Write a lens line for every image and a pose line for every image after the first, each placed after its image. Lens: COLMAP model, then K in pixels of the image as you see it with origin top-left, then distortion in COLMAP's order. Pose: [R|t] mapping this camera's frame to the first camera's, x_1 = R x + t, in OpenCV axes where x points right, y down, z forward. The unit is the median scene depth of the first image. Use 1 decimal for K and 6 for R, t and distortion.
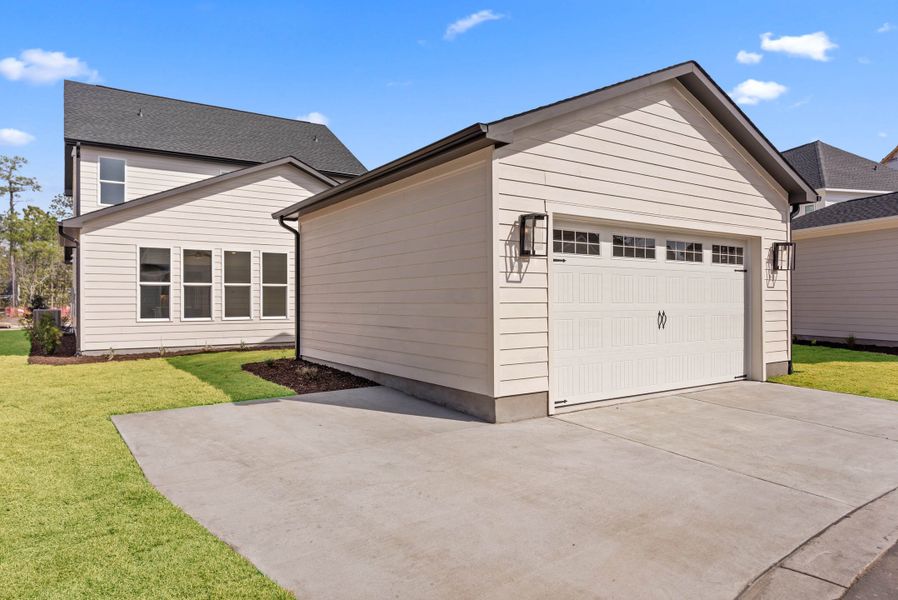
lens RADIAL K [[493.8, 0, 435.7], [0, 493.8, 303.1], [0, 0, 1]] dist [0.002099, 0.000188]
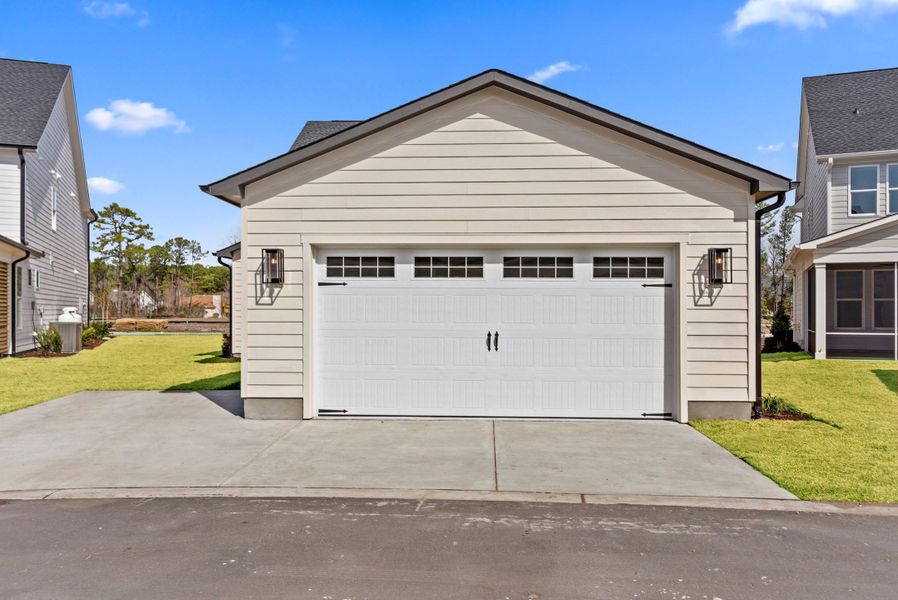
lens RADIAL K [[322.0, 0, 449.5], [0, 322.0, 316.6], [0, 0, 1]] dist [-0.042461, 0.000031]
pose [[0.849294, 0.000086, -0.527919, 0.675653], [-0.007198, 0.999909, -0.011416, -0.005423], [0.527870, 0.013495, 0.849218, 0.410923]]
